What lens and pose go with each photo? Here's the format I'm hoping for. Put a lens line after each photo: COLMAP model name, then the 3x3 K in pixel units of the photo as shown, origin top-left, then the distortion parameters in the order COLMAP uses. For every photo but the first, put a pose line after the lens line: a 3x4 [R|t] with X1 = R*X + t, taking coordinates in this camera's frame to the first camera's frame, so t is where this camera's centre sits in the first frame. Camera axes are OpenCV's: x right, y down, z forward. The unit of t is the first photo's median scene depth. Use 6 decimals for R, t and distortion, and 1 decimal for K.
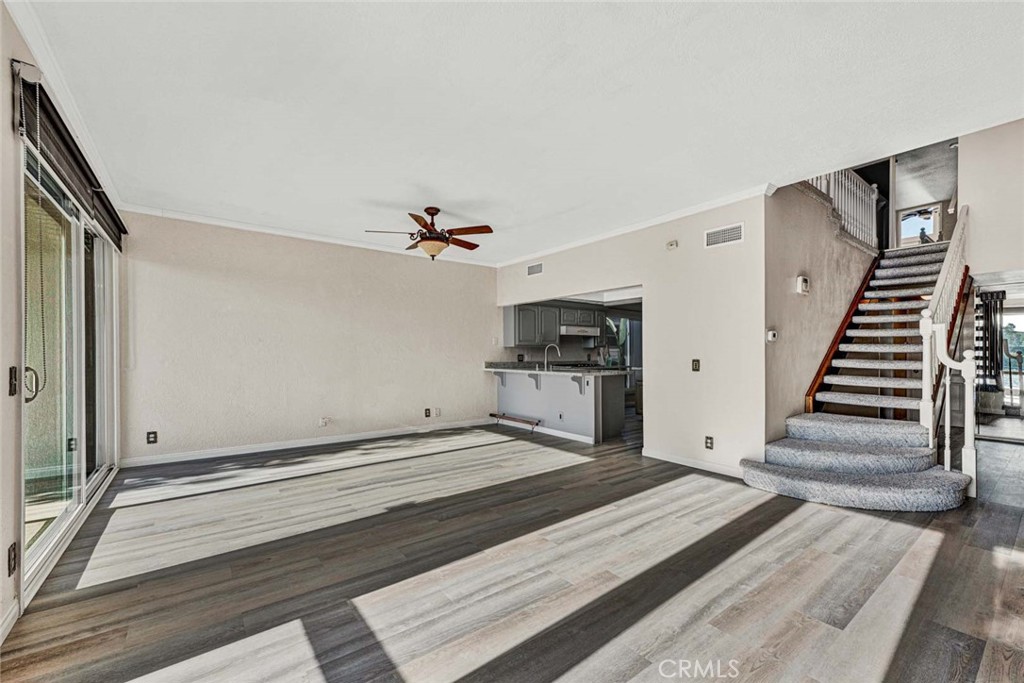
lens RADIAL K [[410.7, 0, 489.7], [0, 410.7, 365.3], [0, 0, 1]] dist [0.000333, 0.000075]
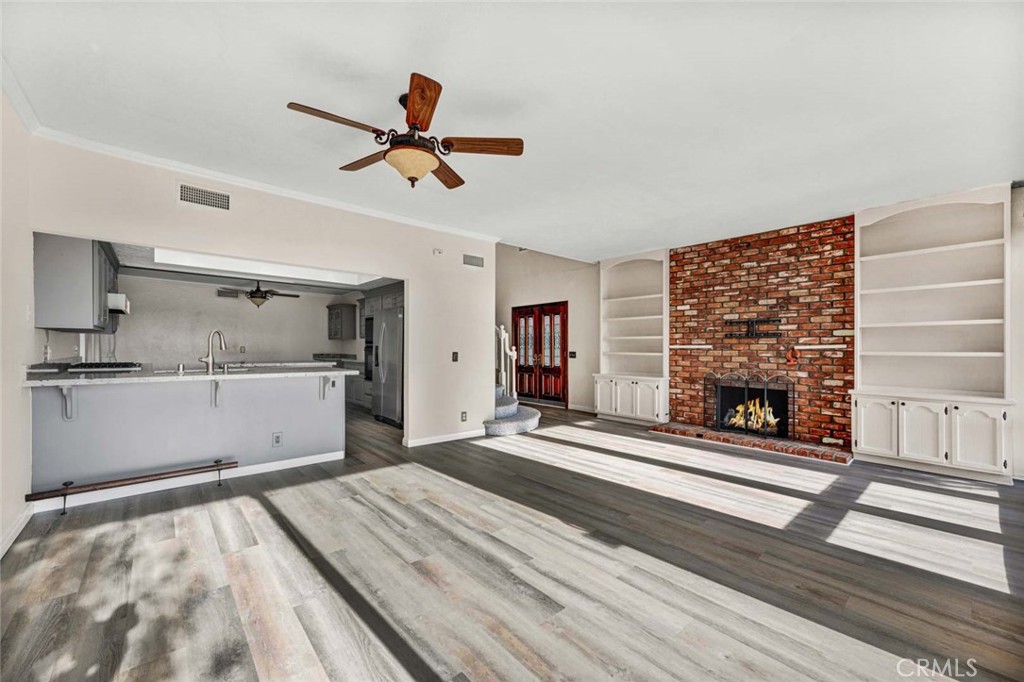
lens RADIAL K [[421.0, 0, 513.6], [0, 421.0, 345.6], [0, 0, 1]] dist [0.001405, 0.000239]
pose [[-0.110679, 0.004908, 0.993844, -0.919036], [0.021659, 0.999762, -0.002525, -0.031157], [-0.993620, 0.021246, -0.110759, 1.141947]]
